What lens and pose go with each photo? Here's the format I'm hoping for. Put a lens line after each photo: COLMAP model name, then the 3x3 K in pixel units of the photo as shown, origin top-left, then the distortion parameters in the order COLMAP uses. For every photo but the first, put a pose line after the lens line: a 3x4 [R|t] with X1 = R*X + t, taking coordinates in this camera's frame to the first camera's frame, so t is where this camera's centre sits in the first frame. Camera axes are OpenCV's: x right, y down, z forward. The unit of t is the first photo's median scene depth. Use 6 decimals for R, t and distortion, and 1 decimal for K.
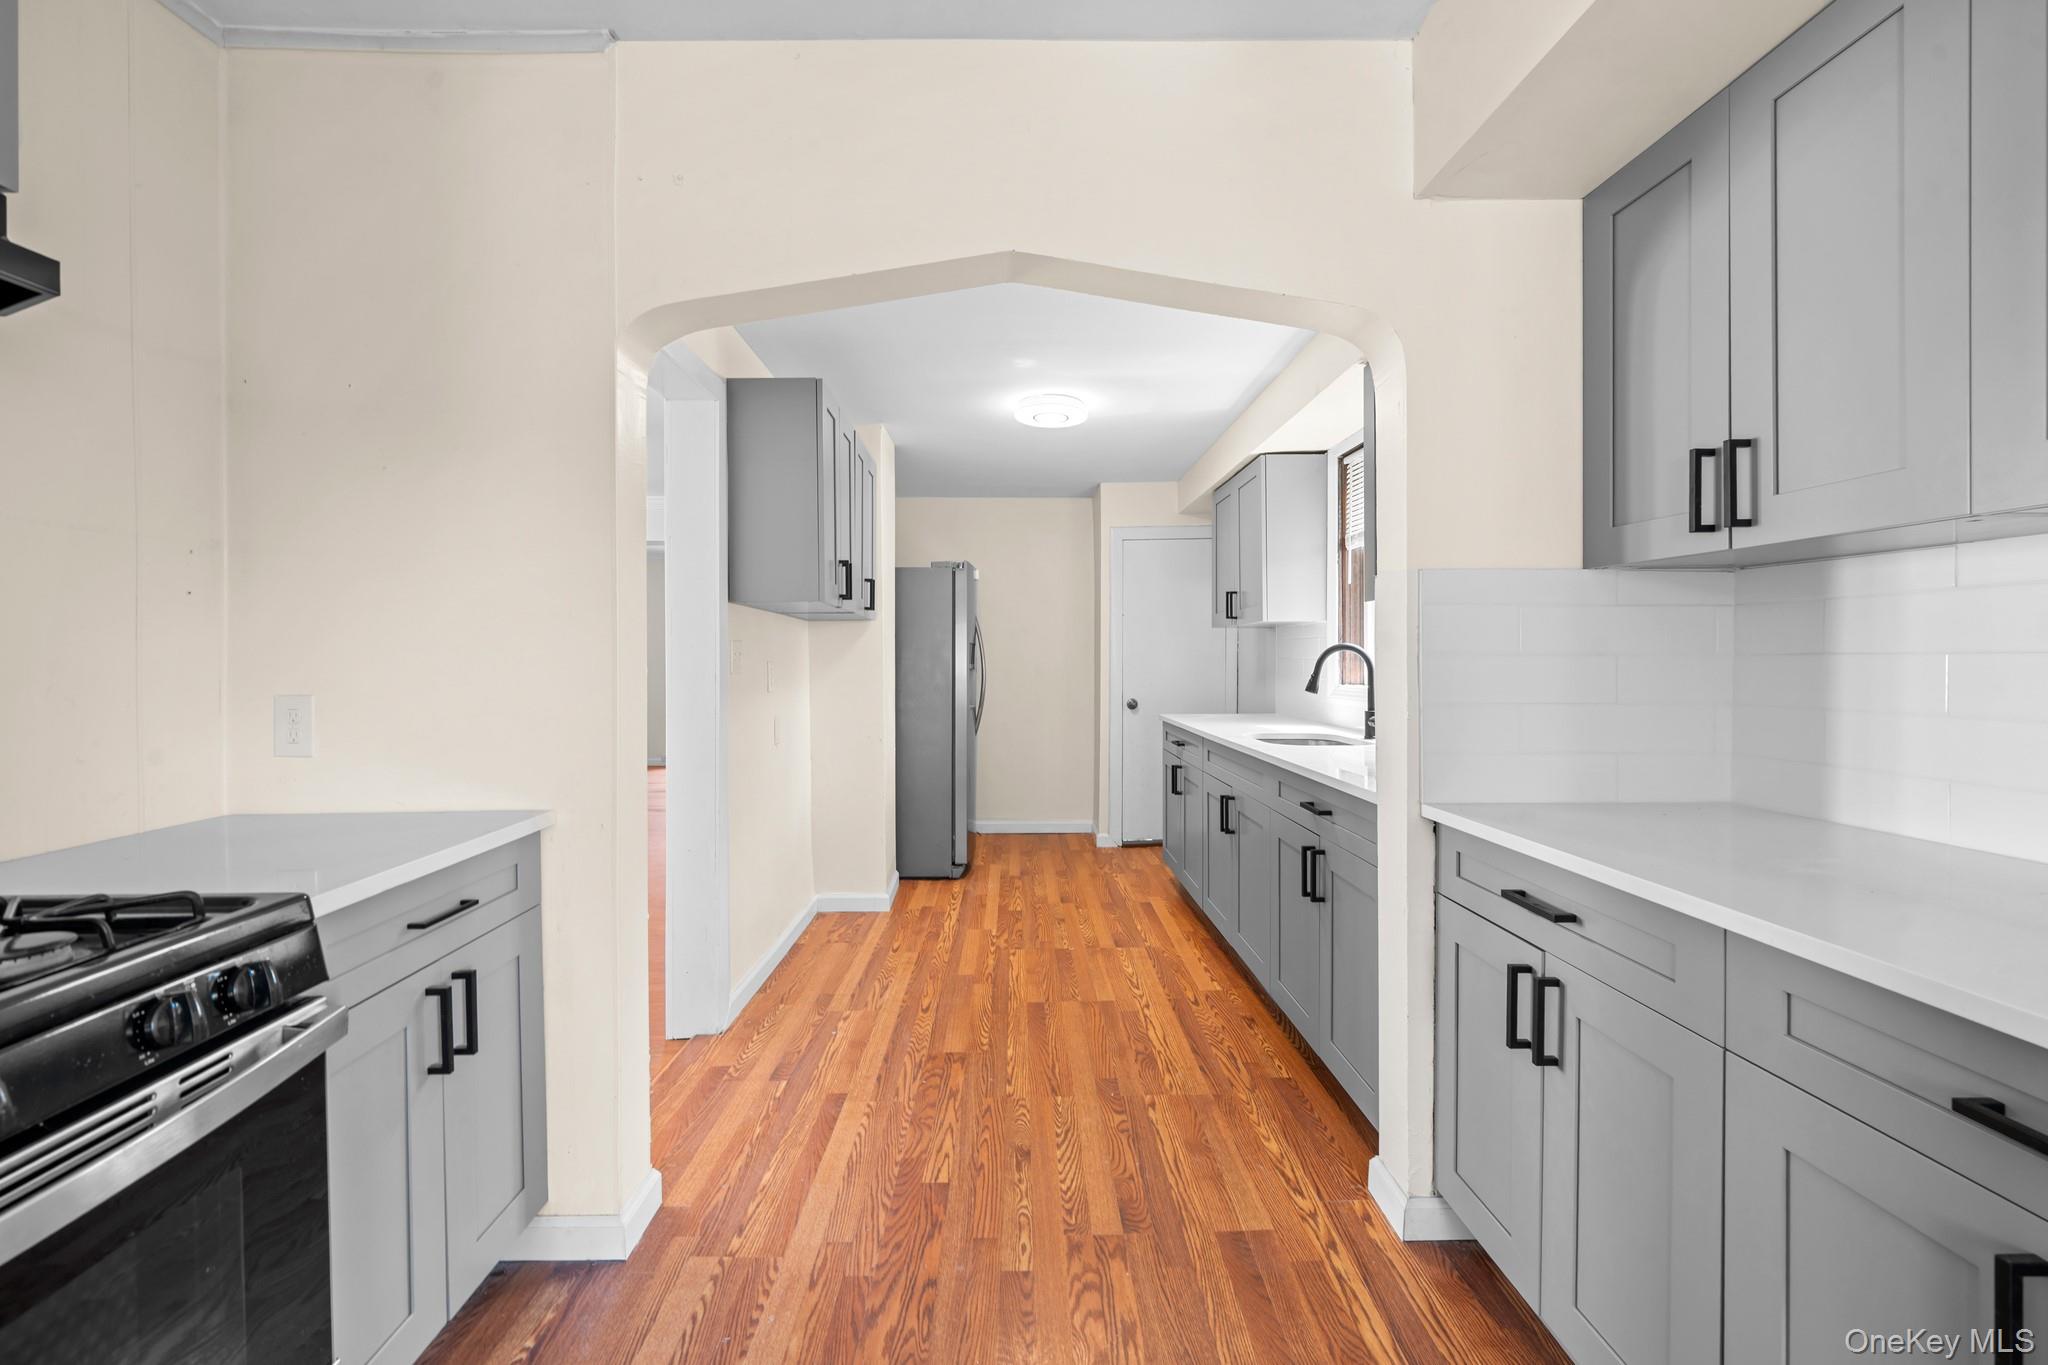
lens RADIAL K [[833.4, 0, 1022.8], [0, 833.4, 673.9], [0, 0, 1]] dist [0.000005, 0.000000]
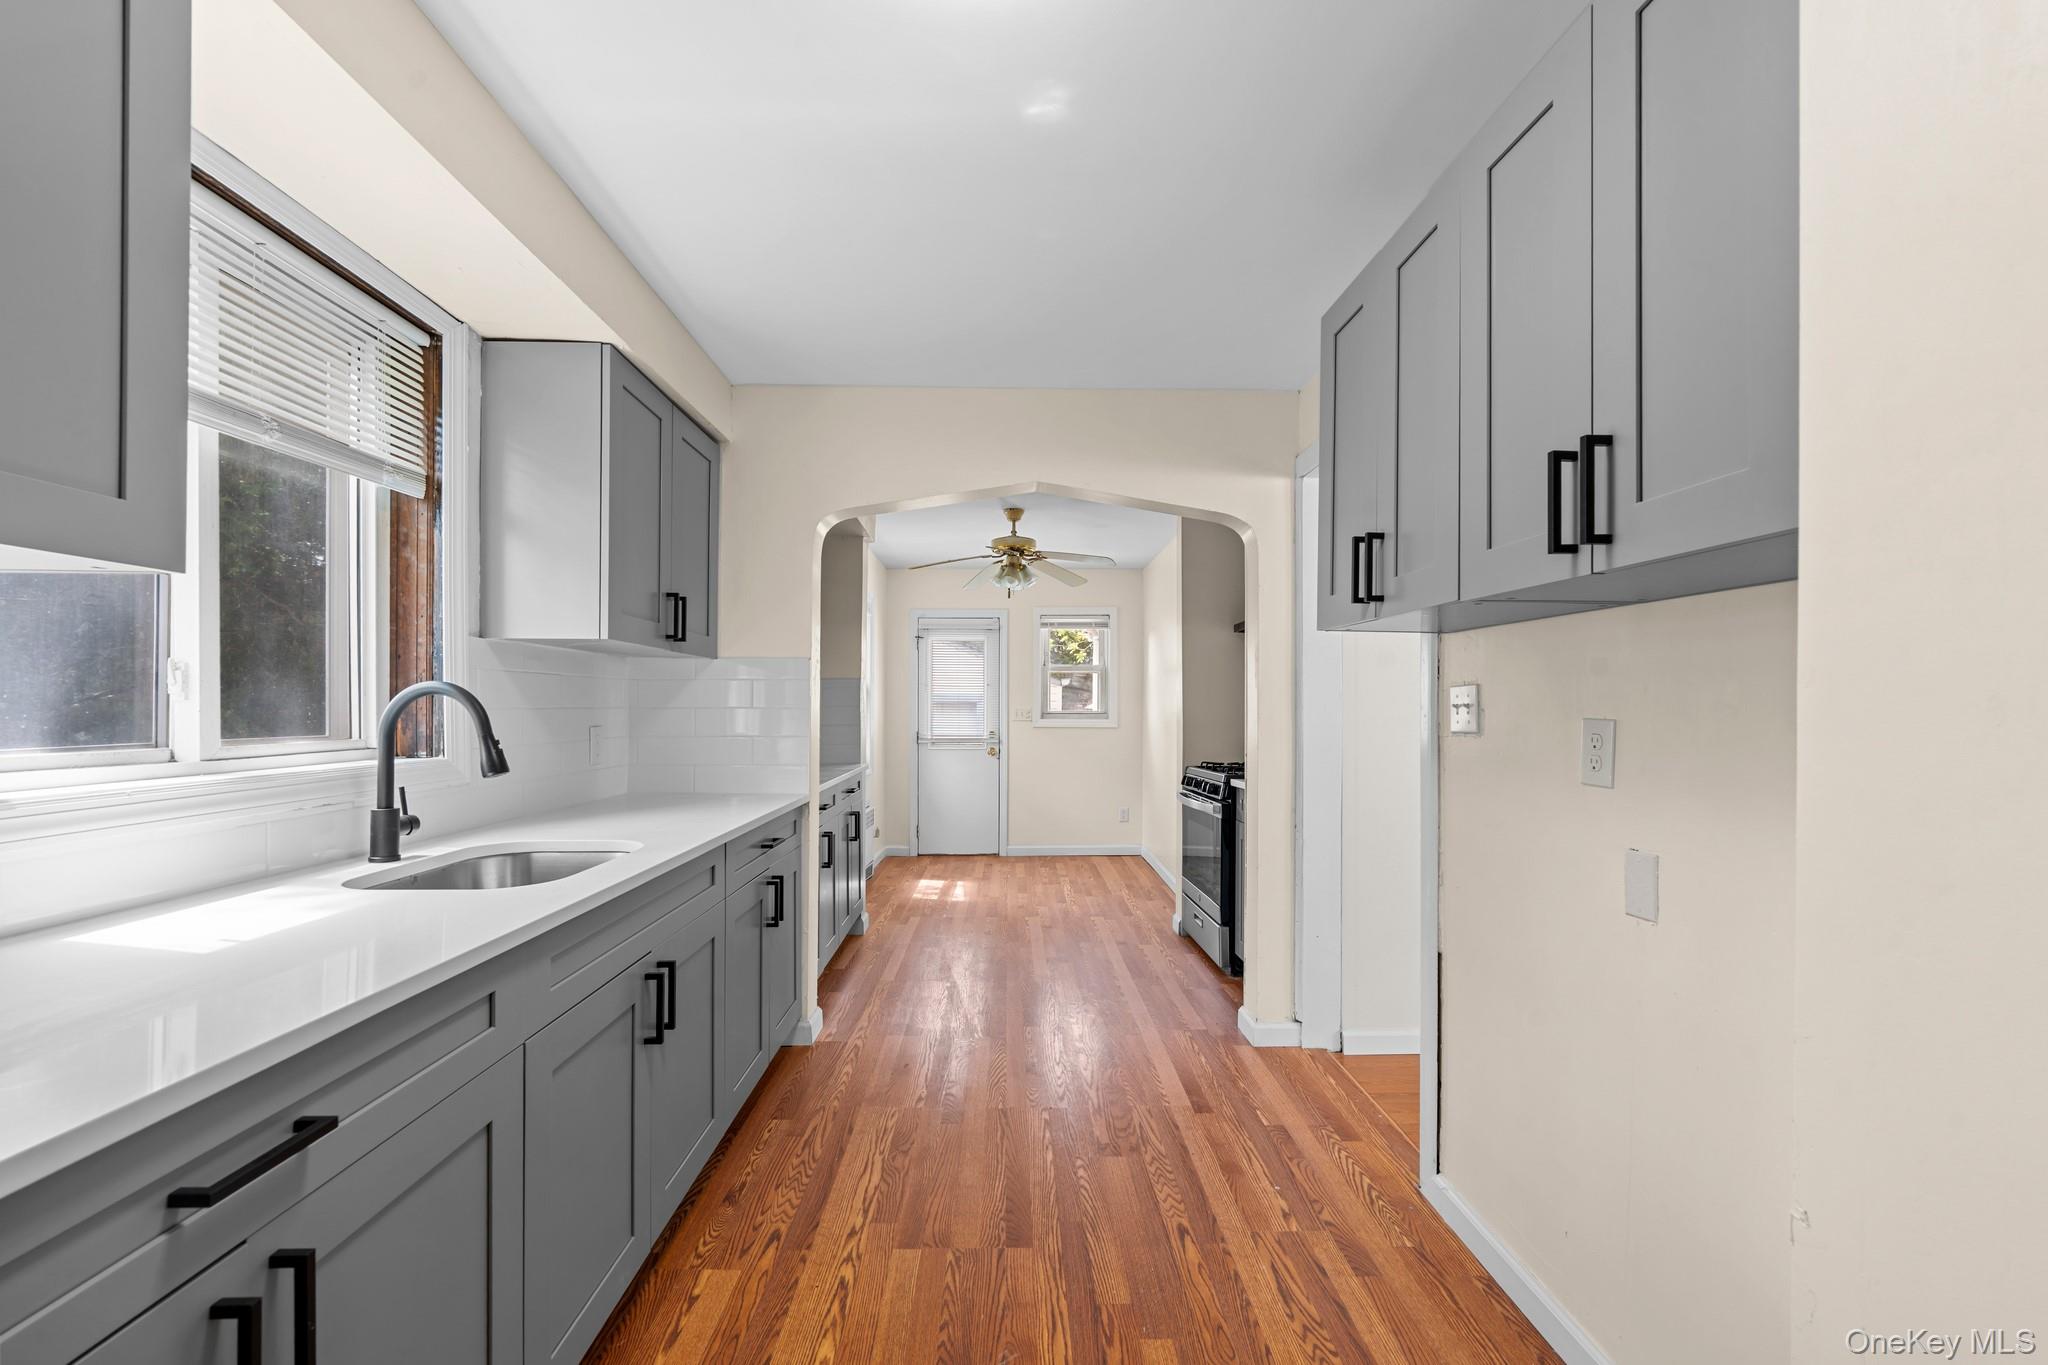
lens RADIAL K [[833.4, 0, 1025.7], [0, 833.4, 696.7], [0, 0, 1]] dist [0.000005, 0.000000]
pose [[-0.999908, -0.001699, -0.013443, 0.021163], [-0.001755, 0.999990, 0.004100, -0.033751], [0.013436, 0.004124, -0.999901, 1.743341]]
